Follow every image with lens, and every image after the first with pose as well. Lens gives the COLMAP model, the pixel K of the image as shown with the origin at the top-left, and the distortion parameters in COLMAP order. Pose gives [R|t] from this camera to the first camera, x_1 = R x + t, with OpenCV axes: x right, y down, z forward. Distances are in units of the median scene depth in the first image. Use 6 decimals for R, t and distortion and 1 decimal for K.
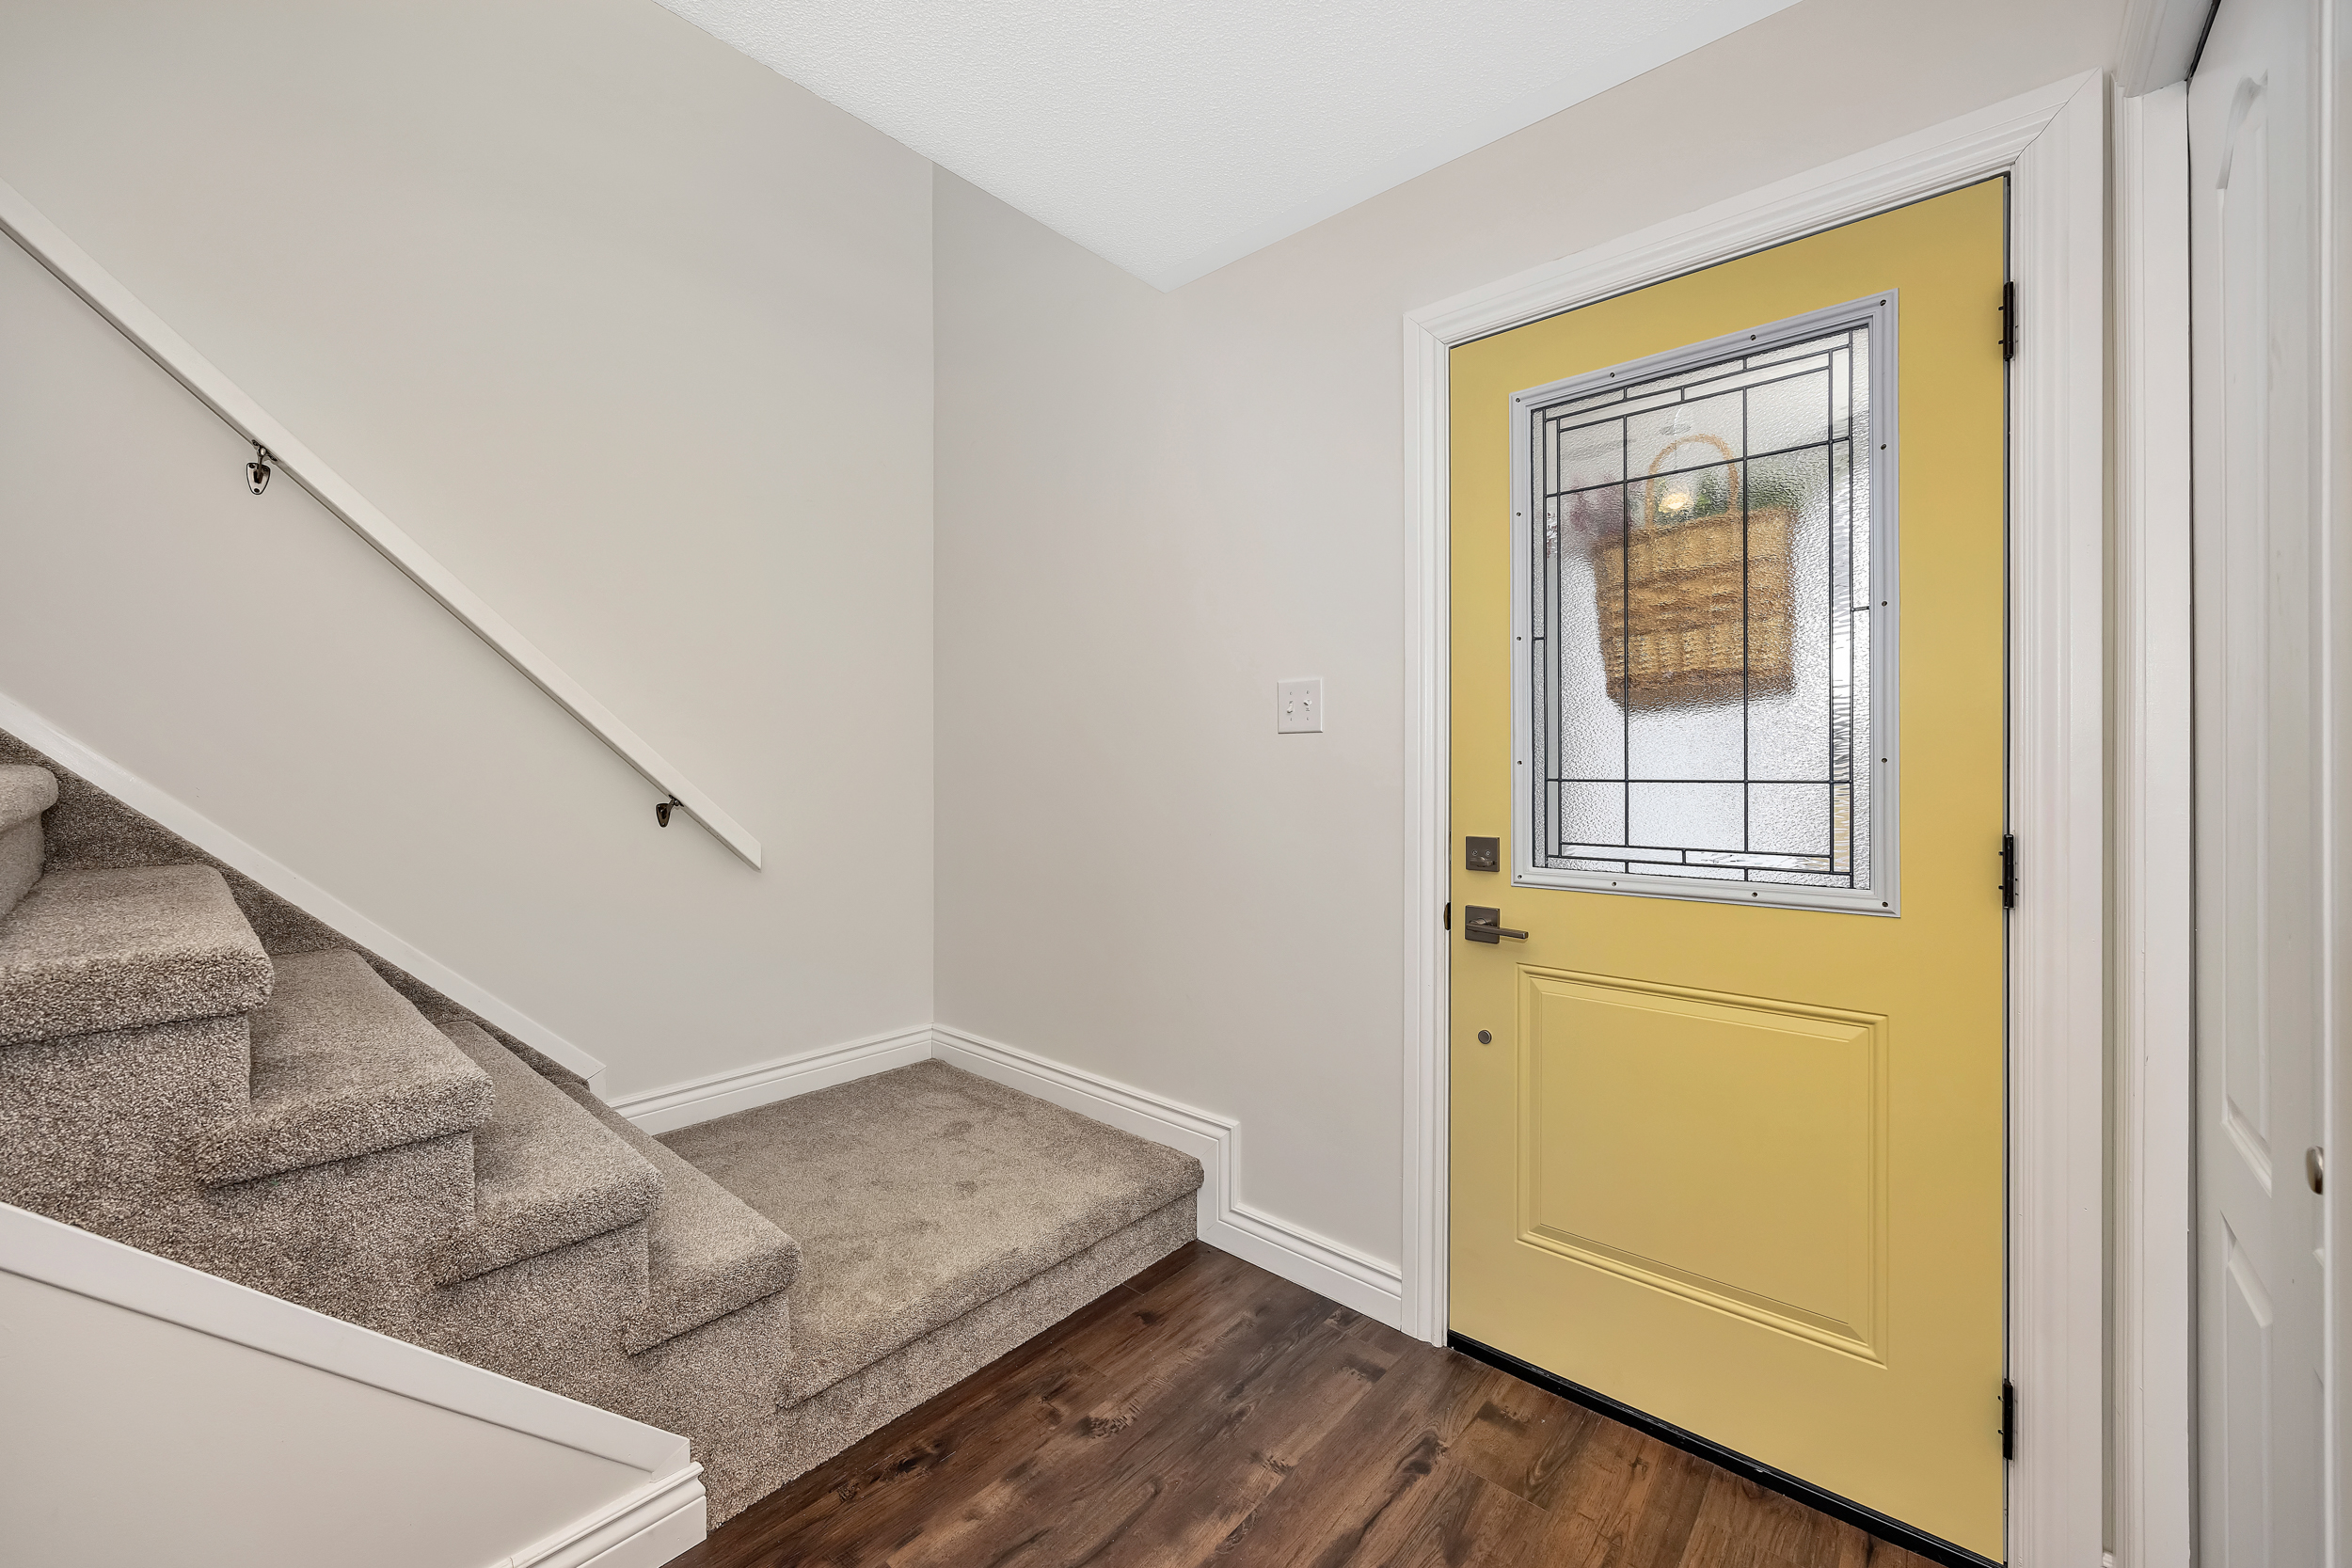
lens RADIAL K [[912.5, 0, 1174.5], [0, 912.5, 772.8], [0, 0, 1]] dist [-0.007344, 0.000011]
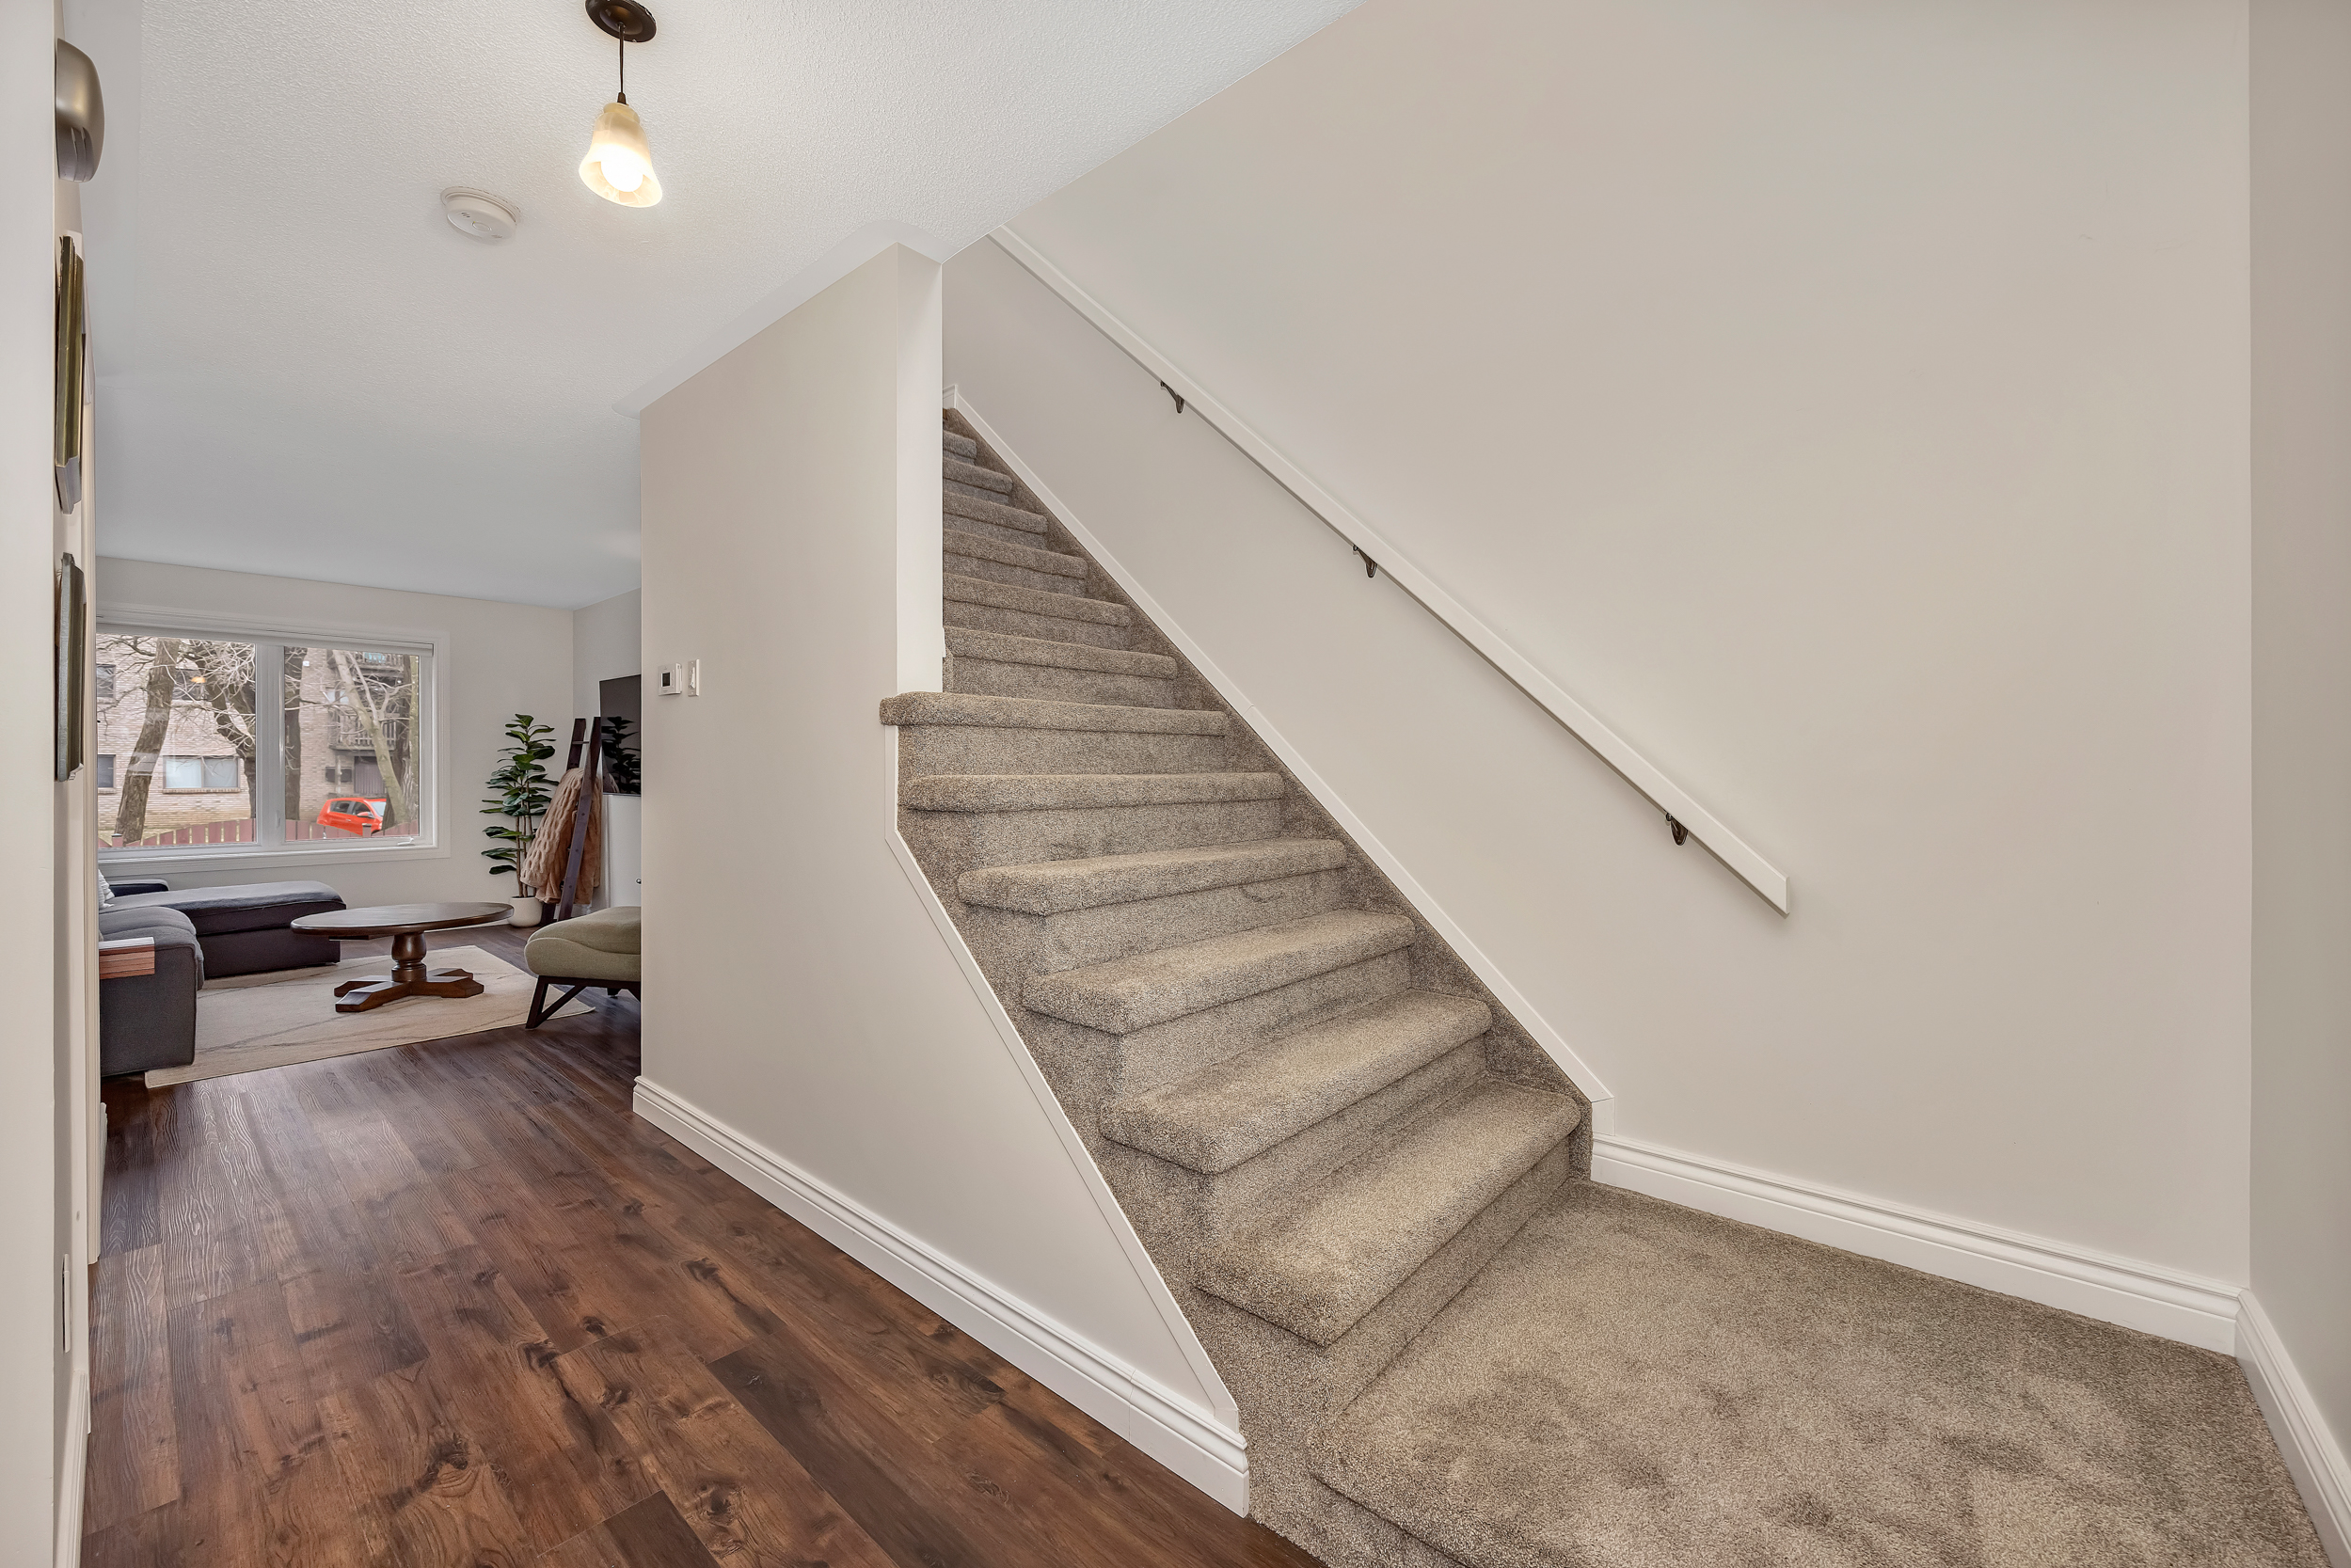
lens RADIAL K [[912.1, 0, 1171.8], [0, 912.1, 768.8], [0, 0, 1]] dist [-0.007344, 0.000011]
pose [[0.003048, -0.000795, -0.999995, 0.518911], [-0.014633, 0.999893, -0.000839, -0.014160], [0.999888, 0.014636, 0.003036, 0.882635]]
